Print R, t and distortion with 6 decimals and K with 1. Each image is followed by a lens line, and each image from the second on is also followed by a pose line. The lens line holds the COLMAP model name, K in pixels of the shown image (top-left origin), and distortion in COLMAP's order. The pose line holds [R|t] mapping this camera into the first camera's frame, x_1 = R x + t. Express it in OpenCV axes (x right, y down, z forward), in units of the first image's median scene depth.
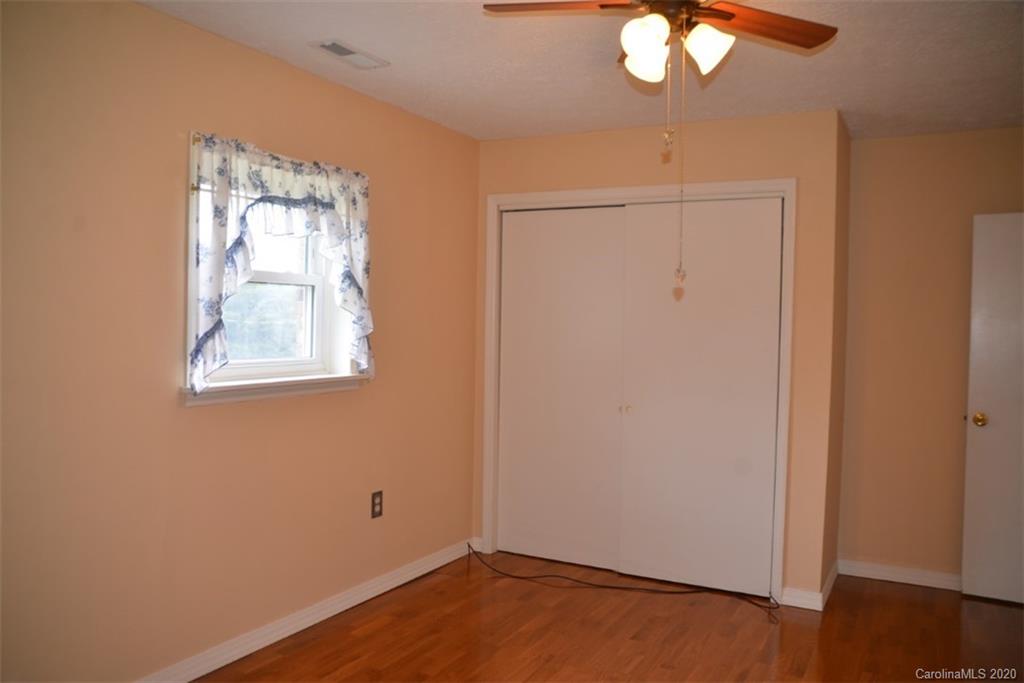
lens RADIAL K [[808.4, 0, 502.1], [0, 808.4, 344.0], [0, 0, 1]] dist [-0.121464, 0.130273]
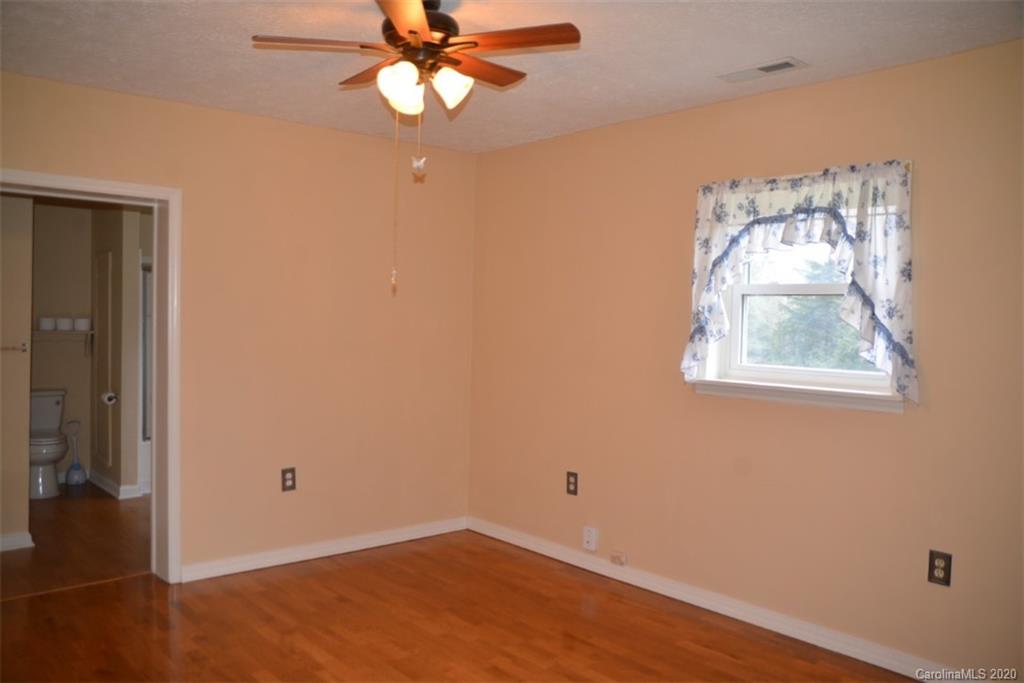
lens RADIAL K [[808.4, 0, 502.1], [0, 808.4, 344.0], [0, 0, 1]] dist [-0.121464, 0.130273]
pose [[-0.355611, 0.002988, -0.934629, 0.873686], [-0.057693, 0.998018, 0.025141, -0.016062], [0.932852, 0.062862, -0.354734, 1.055353]]
